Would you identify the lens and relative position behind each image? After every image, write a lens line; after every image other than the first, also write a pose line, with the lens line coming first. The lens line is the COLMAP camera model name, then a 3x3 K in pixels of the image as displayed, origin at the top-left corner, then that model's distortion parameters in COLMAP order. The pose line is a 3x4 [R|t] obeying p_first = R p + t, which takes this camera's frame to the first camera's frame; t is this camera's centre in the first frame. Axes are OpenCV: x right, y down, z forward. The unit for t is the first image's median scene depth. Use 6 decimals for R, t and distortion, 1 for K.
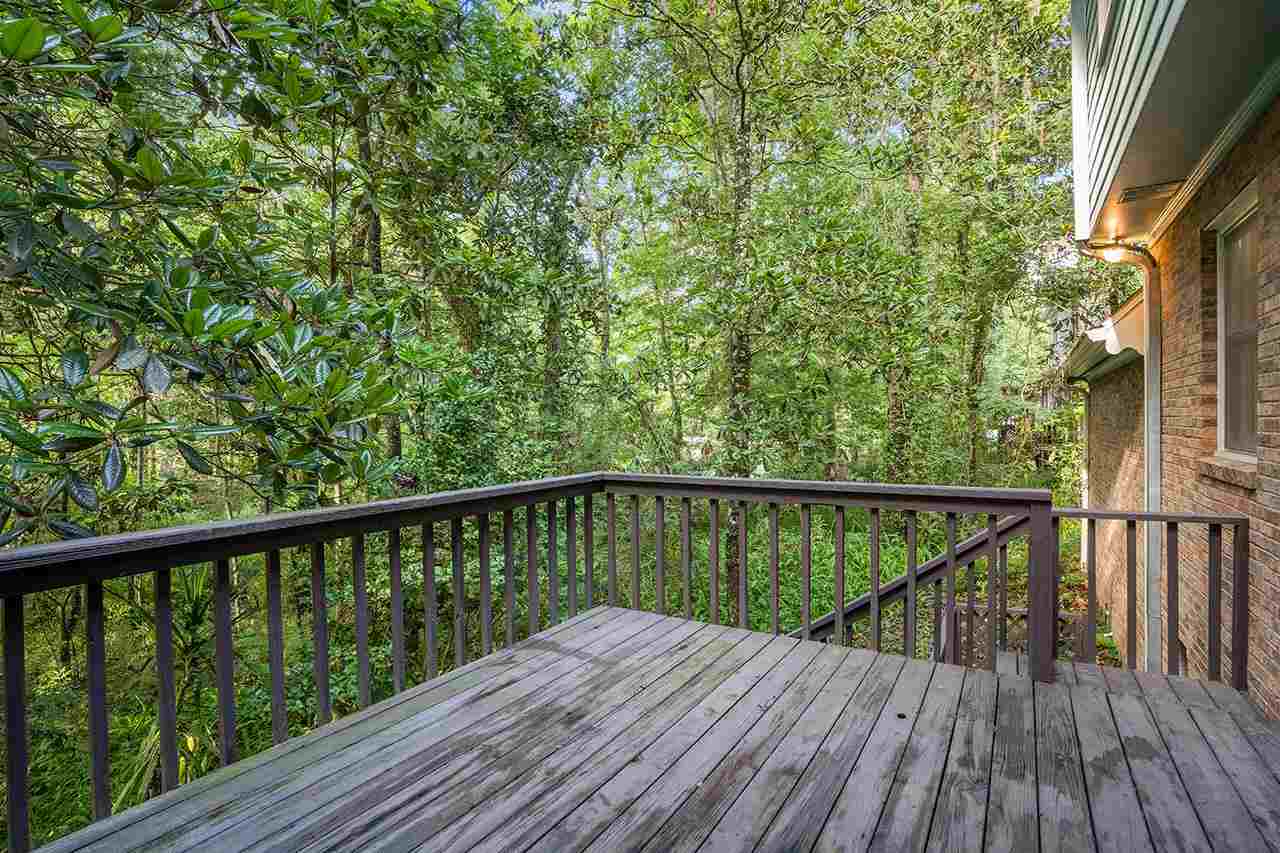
lens RADIAL K [[635.1, 0, 641.2], [0, 635.1, 422.8], [0, 0, 1]] dist [-0.046473, 0.011076]
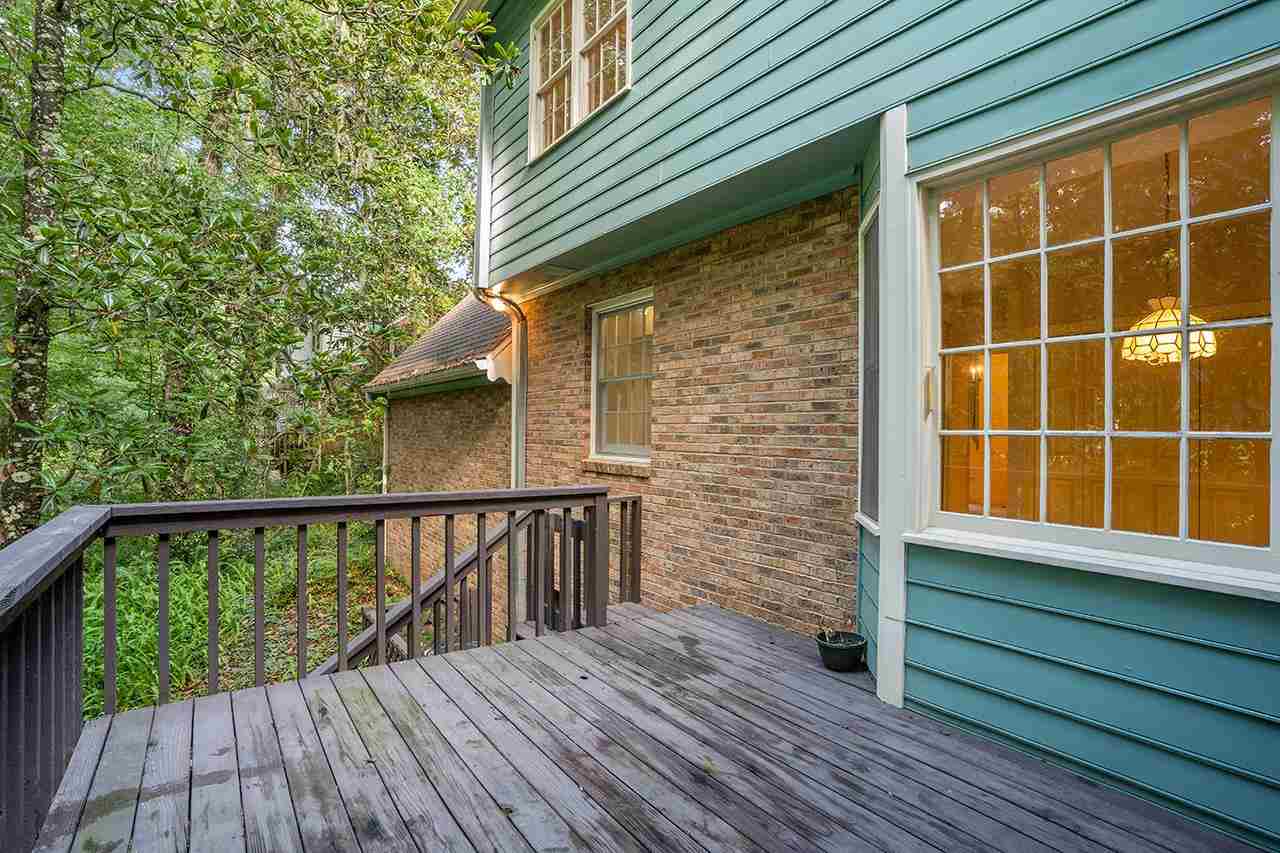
lens RADIAL K [[635.1, 0, 643.9], [0, 635.1, 422.7], [0, 0, 1]] dist [-0.046473, 0.011076]
pose [[0.385138, 0.026908, 0.922467, -0.591964], [-0.012694, 0.999635, -0.023859, 0.004771], [-0.922772, -0.002521, 0.385339, 0.373048]]
